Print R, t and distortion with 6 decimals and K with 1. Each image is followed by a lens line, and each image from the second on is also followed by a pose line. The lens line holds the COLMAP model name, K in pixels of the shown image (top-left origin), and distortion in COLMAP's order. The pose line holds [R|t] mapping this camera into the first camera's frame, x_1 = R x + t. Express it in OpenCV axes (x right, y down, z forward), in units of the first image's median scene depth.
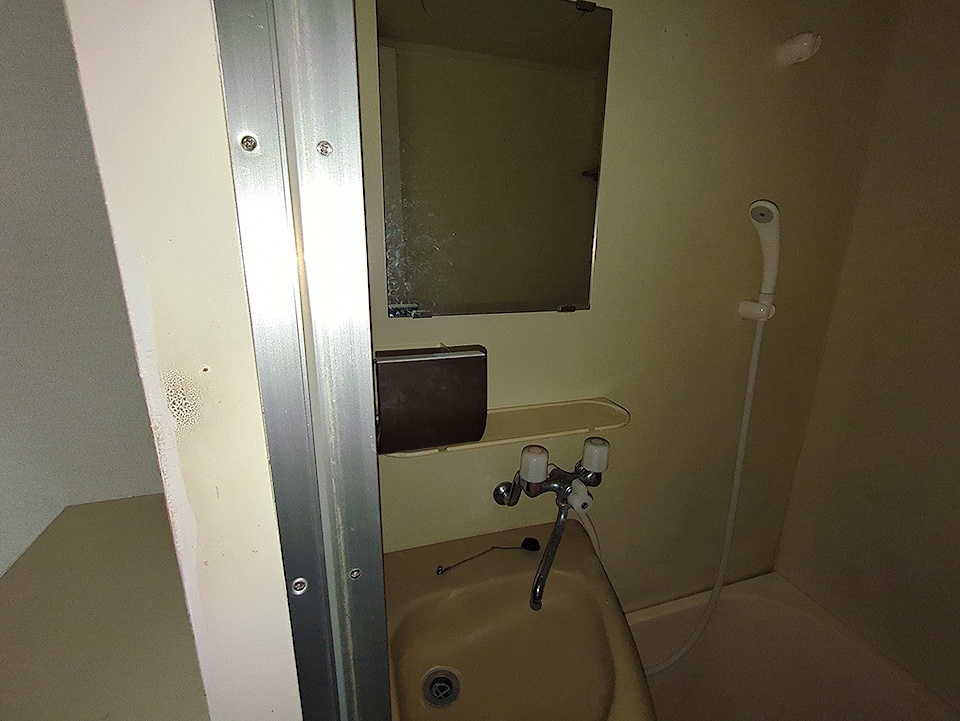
lens RADIAL K [[438.8, 0, 479.0], [0, 438.8, 359.9], [0, 0, 1]] dist [-0.010595, 0.000790]
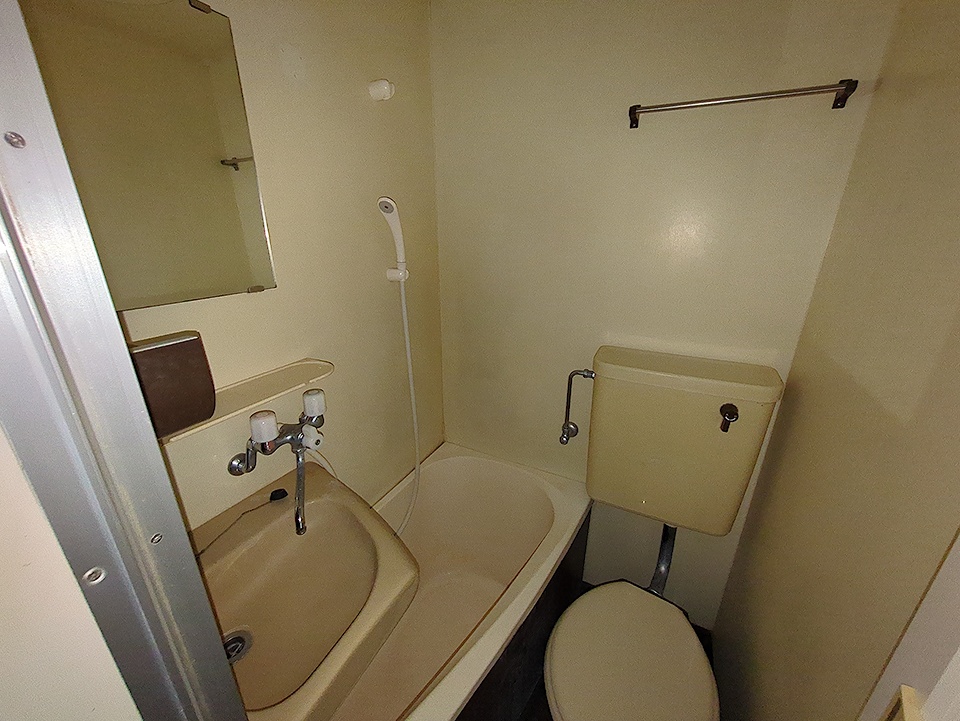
lens RADIAL K [[379.0, 0, 484.3], [0, 379.0, 358.9], [0, 0, 1]] dist [0.001480, 0.000302]
pose [[0.694789, -0.245714, 0.675938, -0.098740], [0.193633, 0.969035, 0.153226, 0.023840], [-0.692657, 0.024424, 0.720853, -0.118834]]
